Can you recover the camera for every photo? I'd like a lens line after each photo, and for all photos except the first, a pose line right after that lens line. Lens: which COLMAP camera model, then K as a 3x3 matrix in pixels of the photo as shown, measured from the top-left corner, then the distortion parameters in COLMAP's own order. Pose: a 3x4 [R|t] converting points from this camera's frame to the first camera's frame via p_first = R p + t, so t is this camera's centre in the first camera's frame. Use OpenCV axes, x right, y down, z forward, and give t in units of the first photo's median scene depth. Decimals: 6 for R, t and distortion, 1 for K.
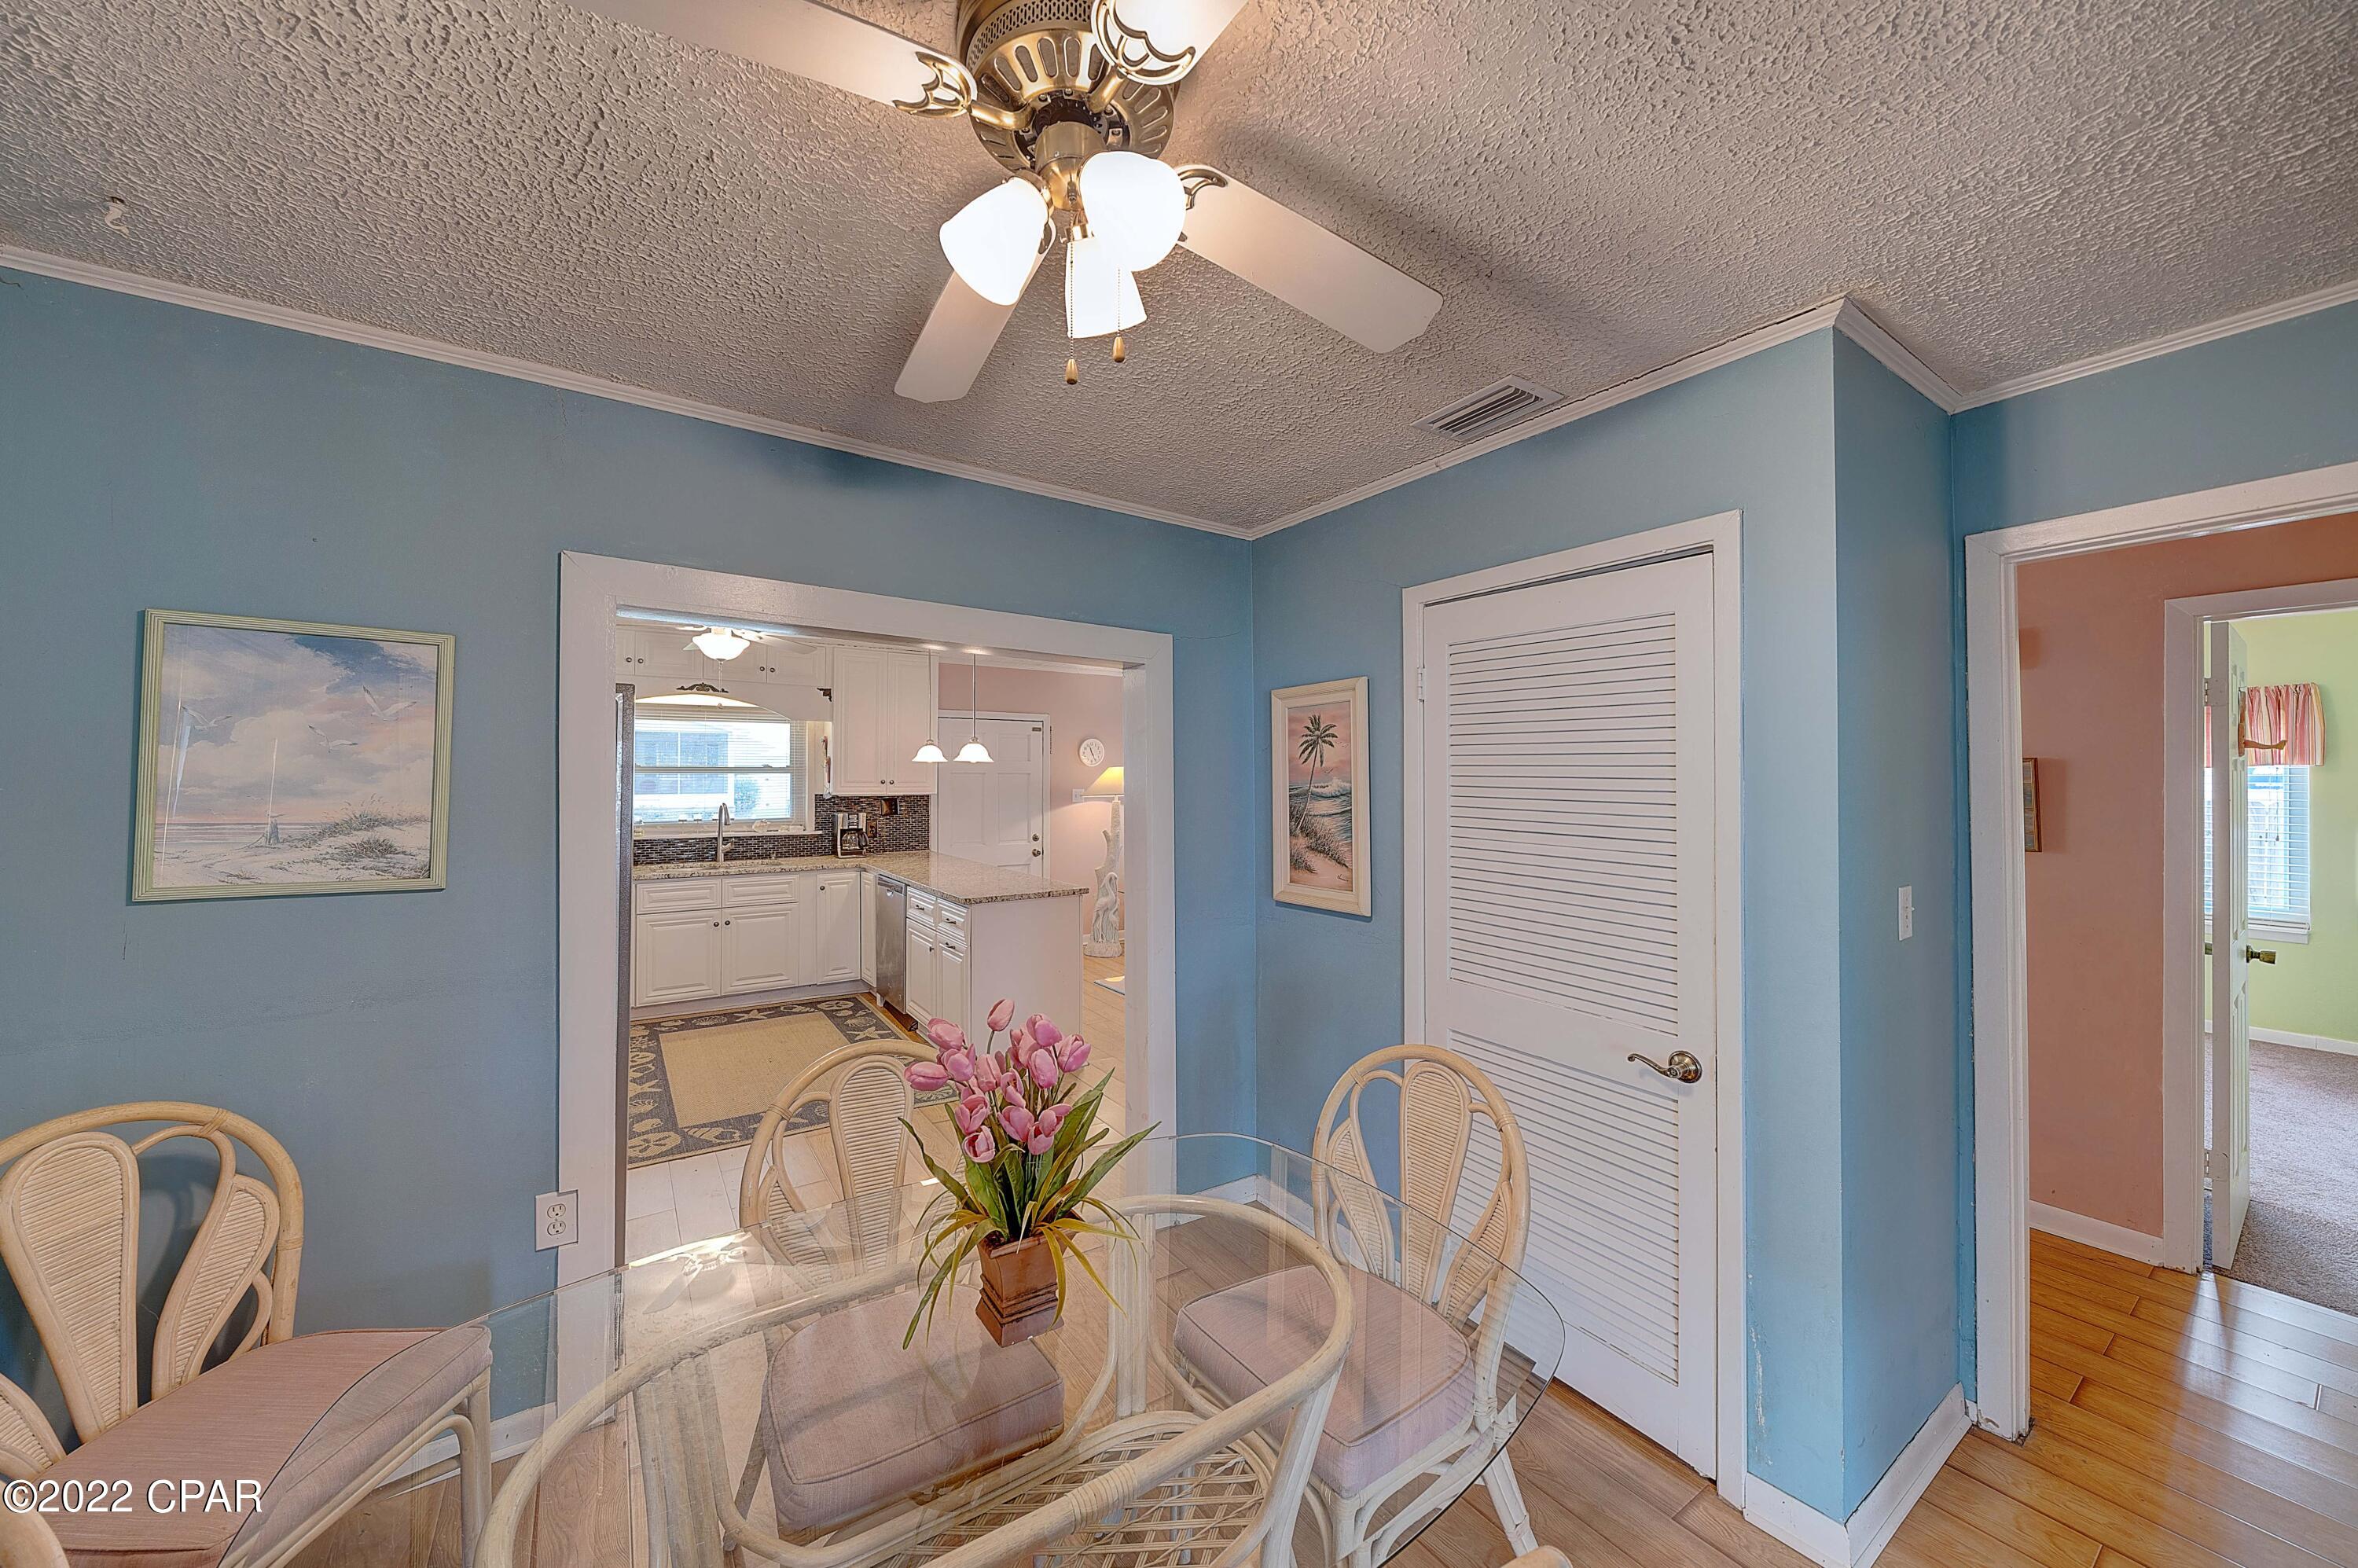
lens RADIAL K [[825.3, 0, 1161.7], [0, 825.3, 767.9], [0, 0, 1]] dist [-0.007278, 0.000198]
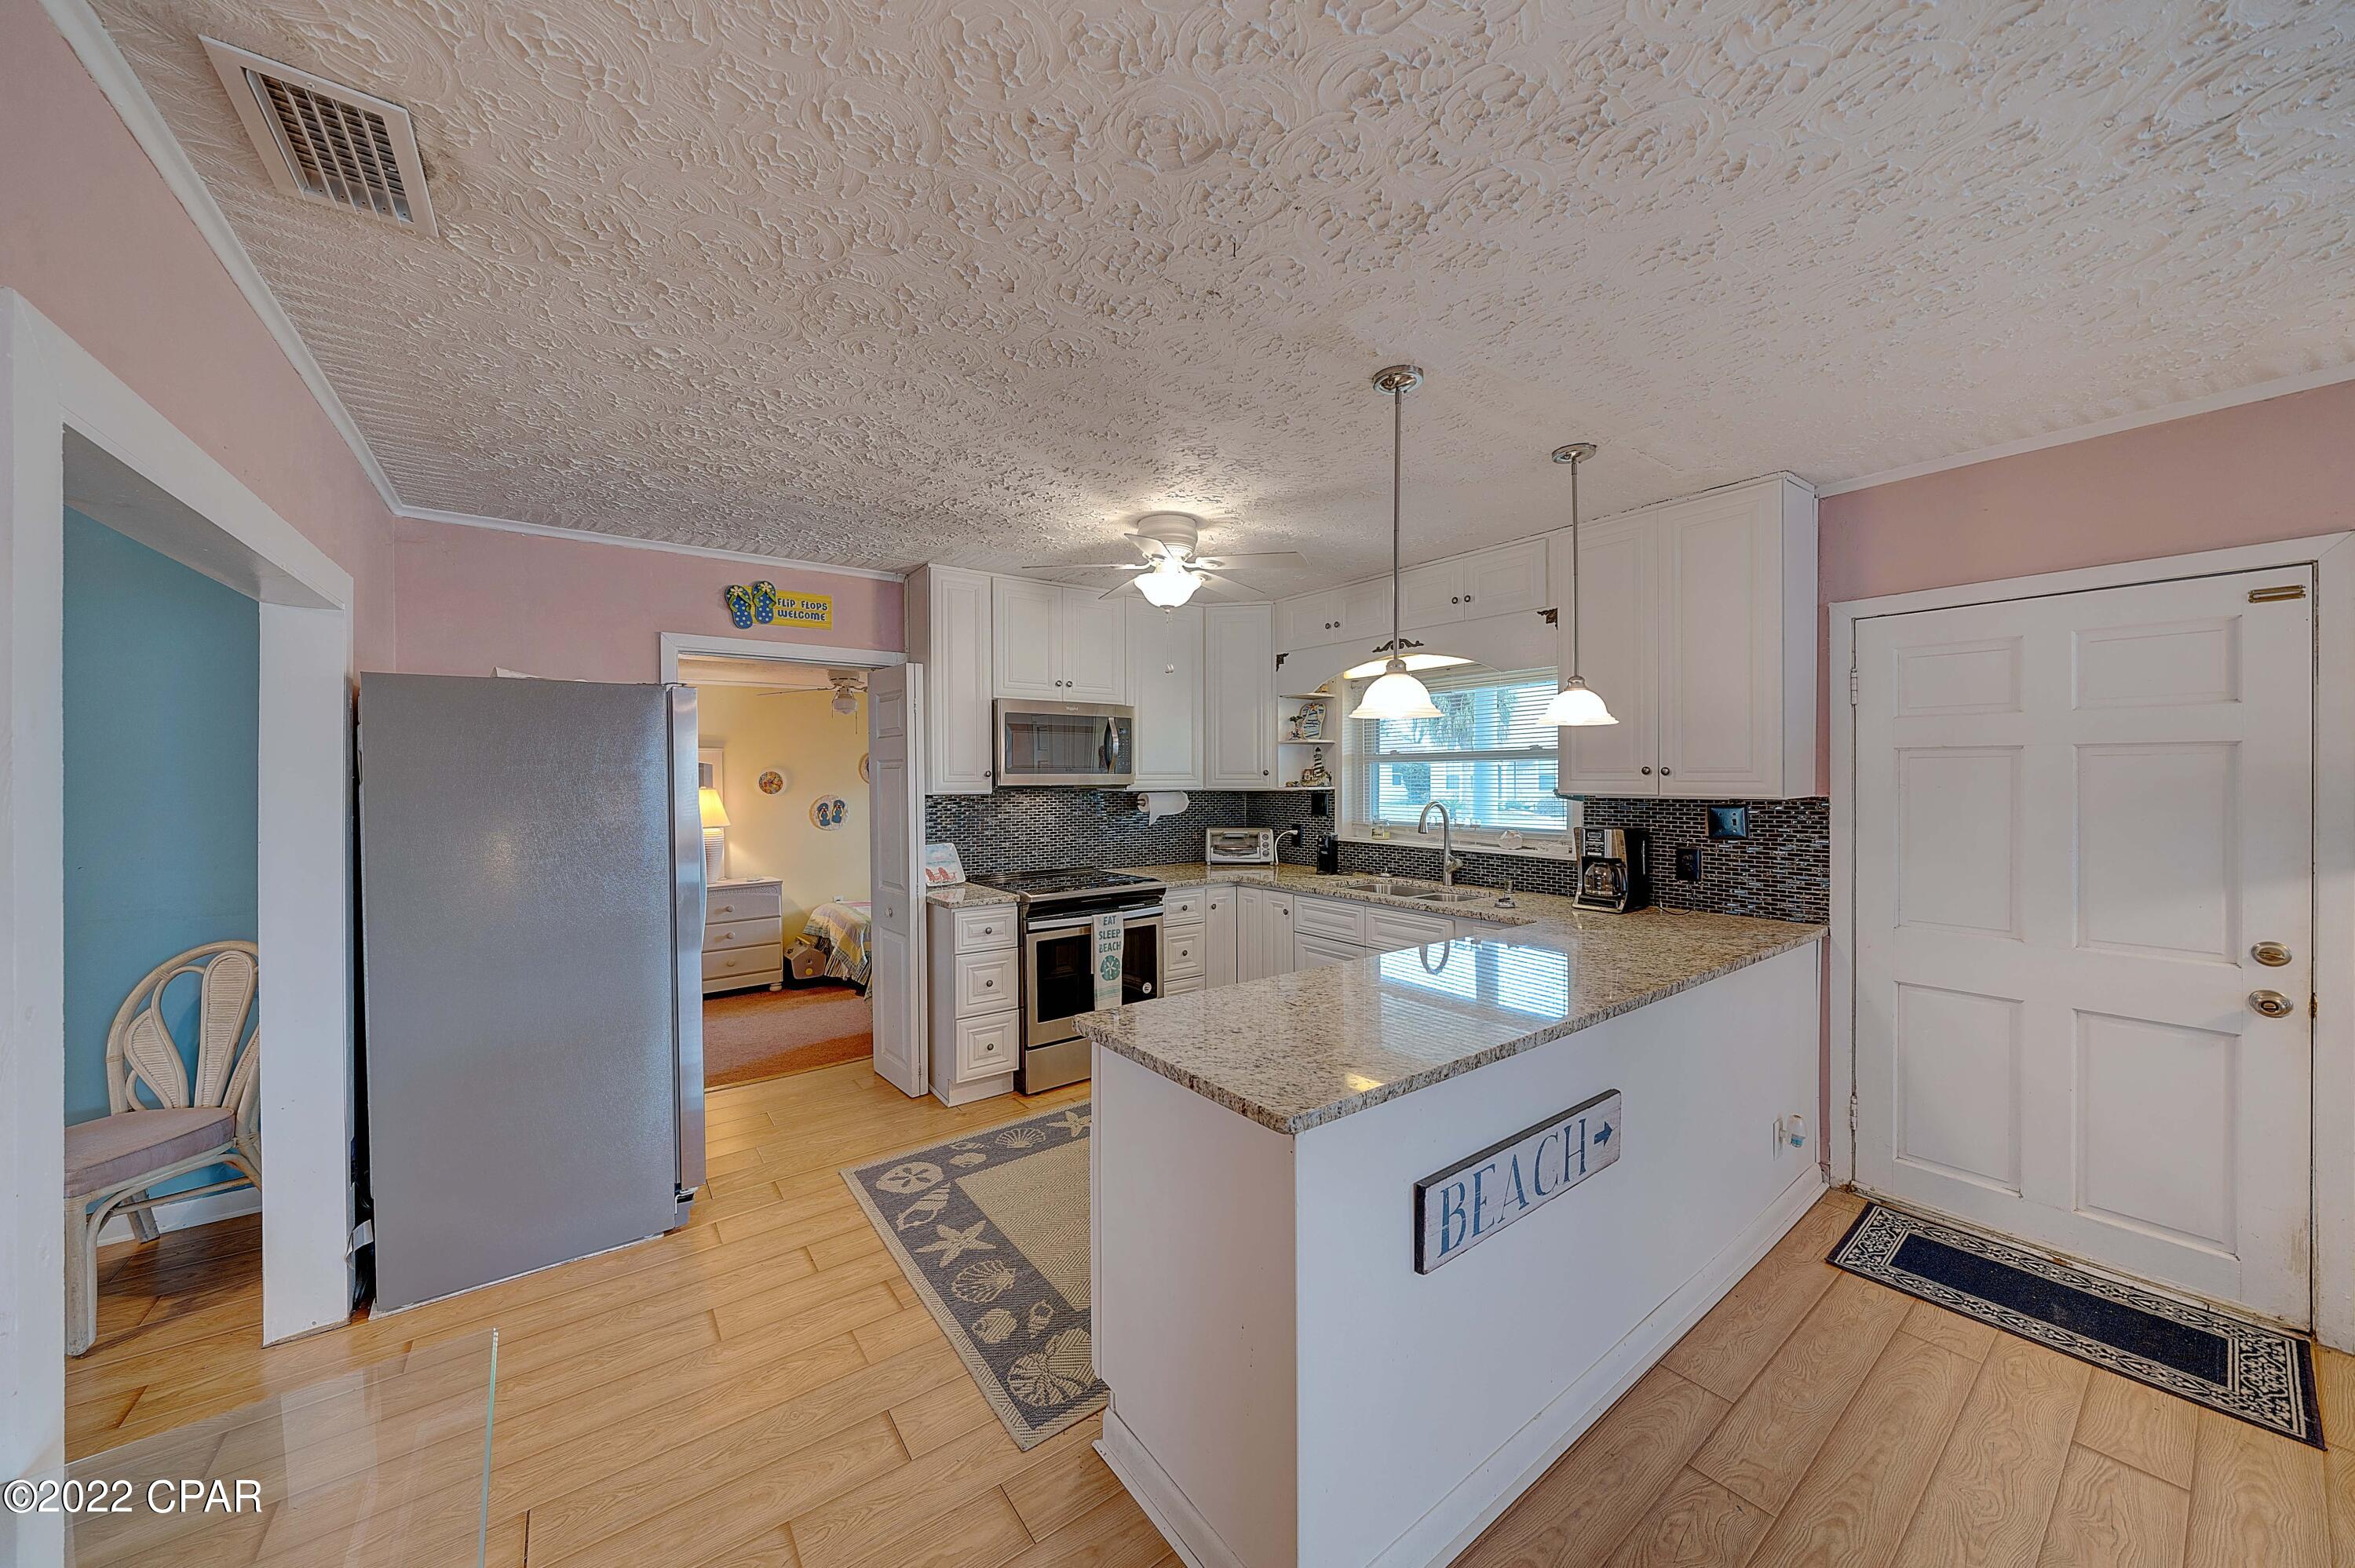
lens RADIAL K [[808.0, 0, 1167.6], [0, 808.0, 782.6], [0, 0, 1]] dist [-0.005151, 0.000010]
pose [[0.044064, 0.007243, -0.999002, 0.153702], [0.014804, 0.999859, 0.007902, 0.017296], [0.998919, -0.015138, 0.043951, 0.744538]]
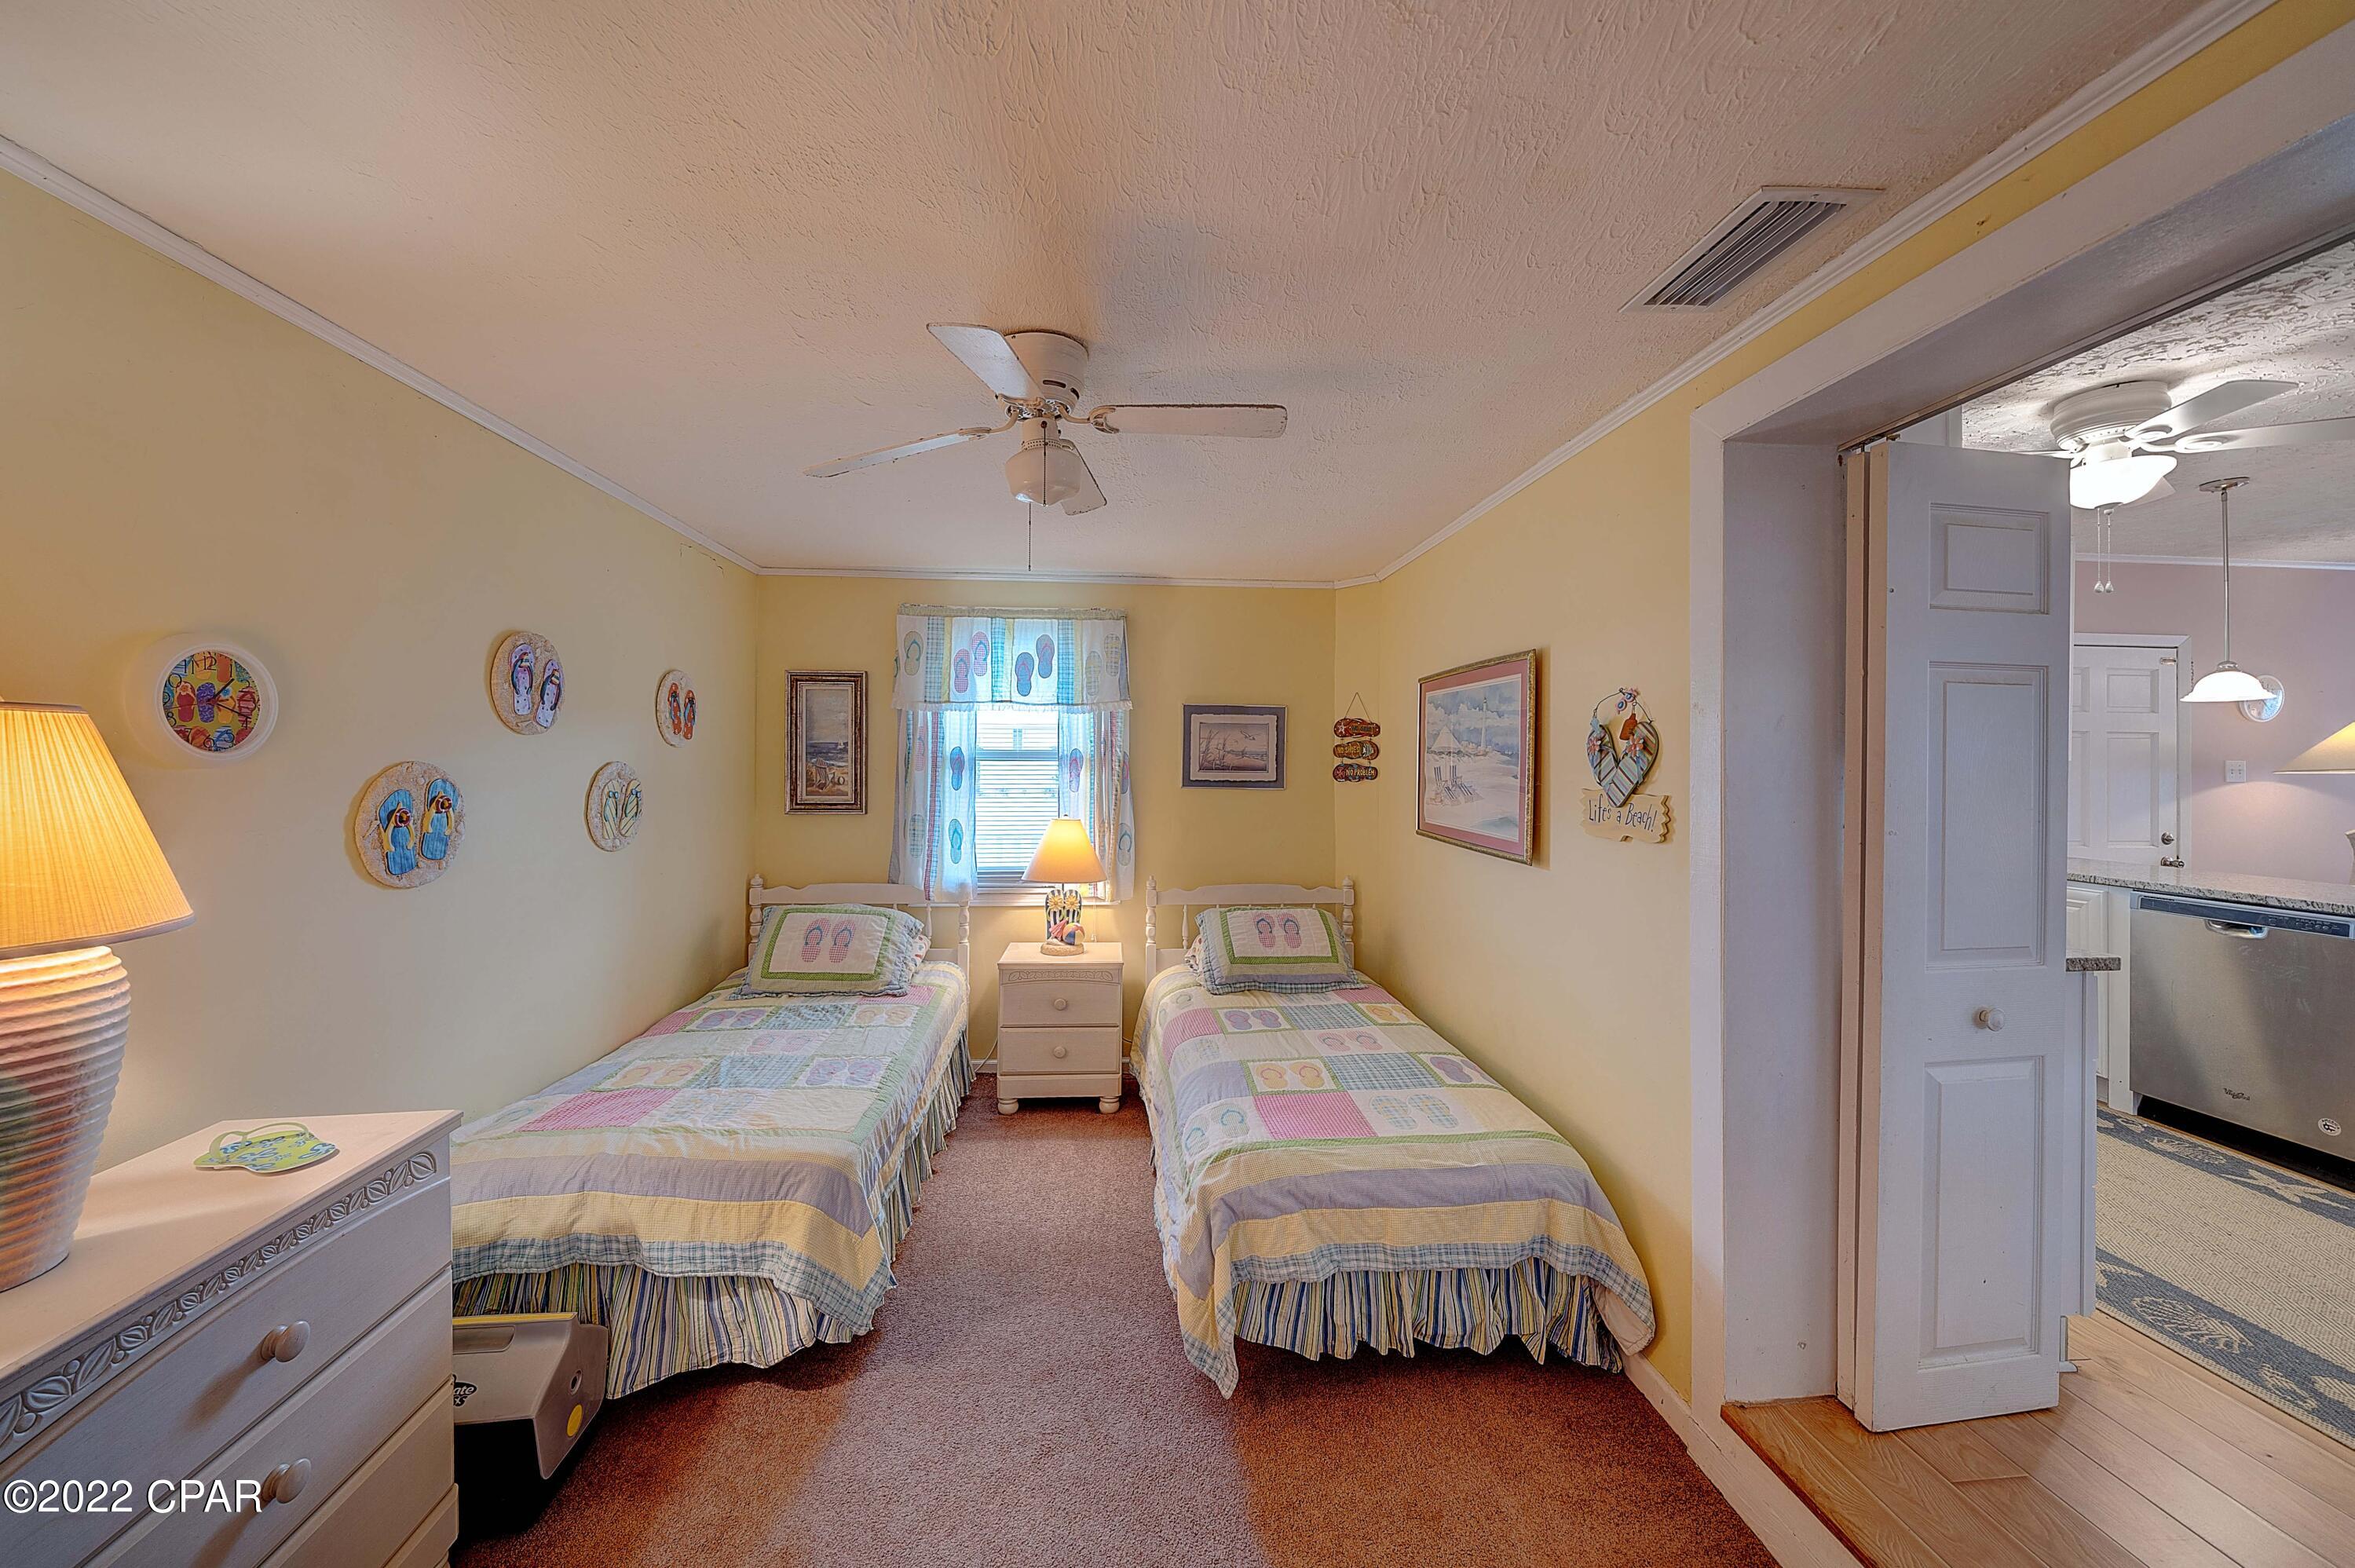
lens RADIAL K [[822.4, 0, 1157.8], [0, 822.4, 765.0], [0, 0, 1]] dist [-0.002568, -0.000185]
pose [[0.871681, 0.010513, -0.489961, -0.642786], [-0.005223, 0.999912, 0.012164, 0.033600], [0.490046, -0.008044, 0.871659, 0.140425]]
